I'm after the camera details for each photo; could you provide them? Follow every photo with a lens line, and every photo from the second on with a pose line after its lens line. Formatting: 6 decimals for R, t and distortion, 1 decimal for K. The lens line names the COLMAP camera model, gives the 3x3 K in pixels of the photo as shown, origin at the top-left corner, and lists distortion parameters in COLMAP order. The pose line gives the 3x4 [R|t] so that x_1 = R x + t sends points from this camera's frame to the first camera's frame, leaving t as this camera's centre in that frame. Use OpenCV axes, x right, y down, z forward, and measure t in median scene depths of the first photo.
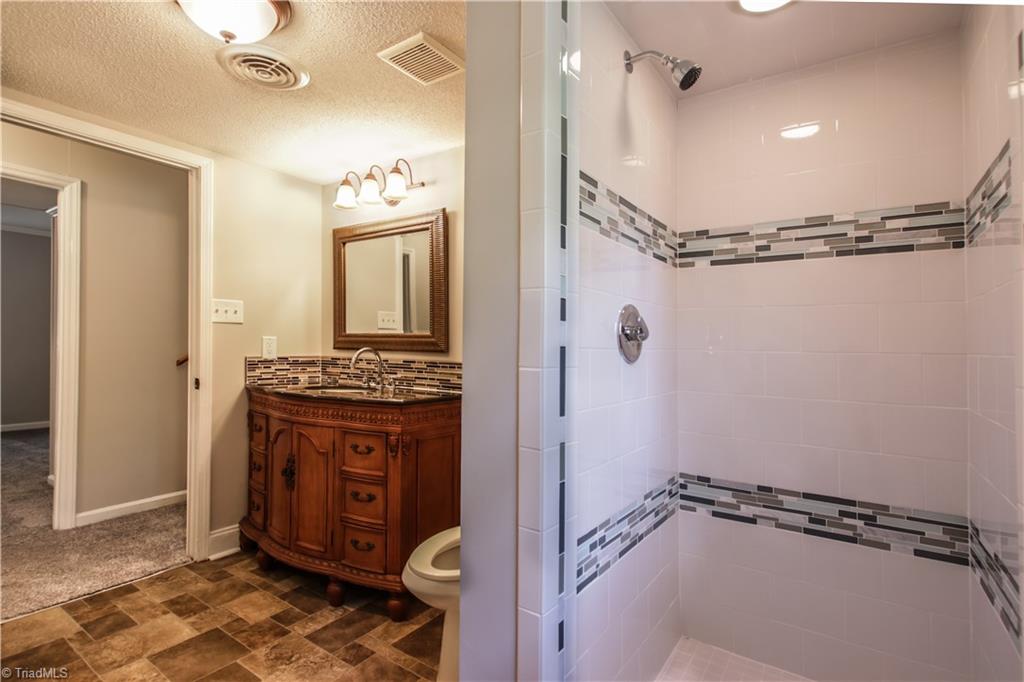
lens RADIAL K [[475.7, 0, 506.0], [0, 475.7, 343.1], [0, 0, 1]] dist [0.000972, -0.000785]
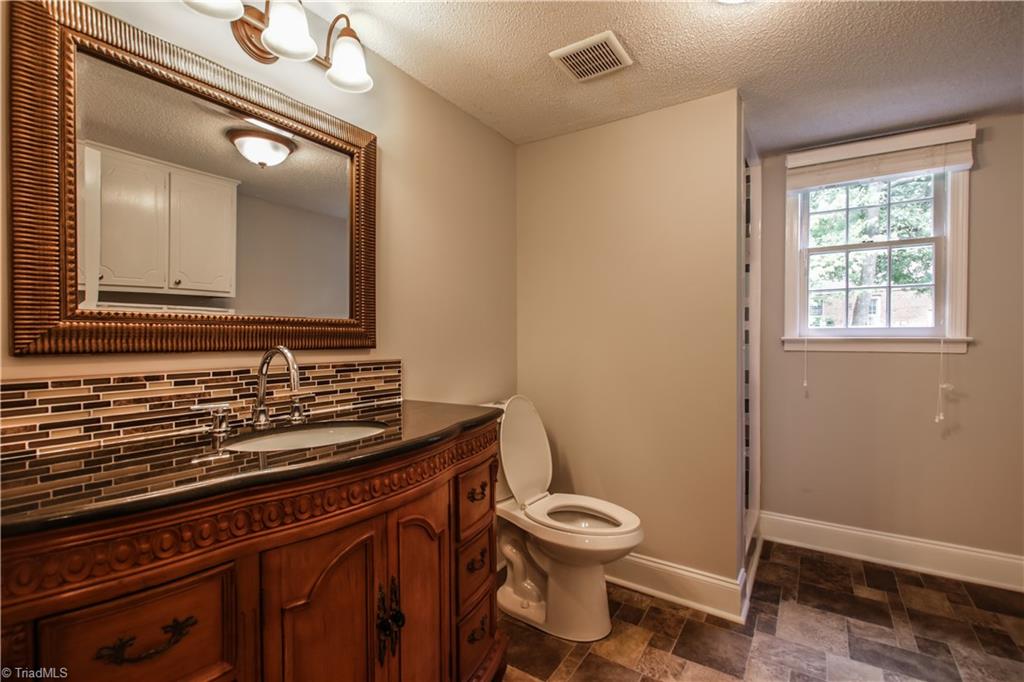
lens RADIAL K [[475.7, 0, 506.0], [0, 475.7, 343.1], [0, 0, 1]] dist [0.000972, -0.000785]
pose [[-0.021496, -0.027845, 0.999381, -0.792363], [-0.003707, 0.999607, 0.027771, -0.007143], [-0.999762, -0.003108, -0.021591, 0.791201]]
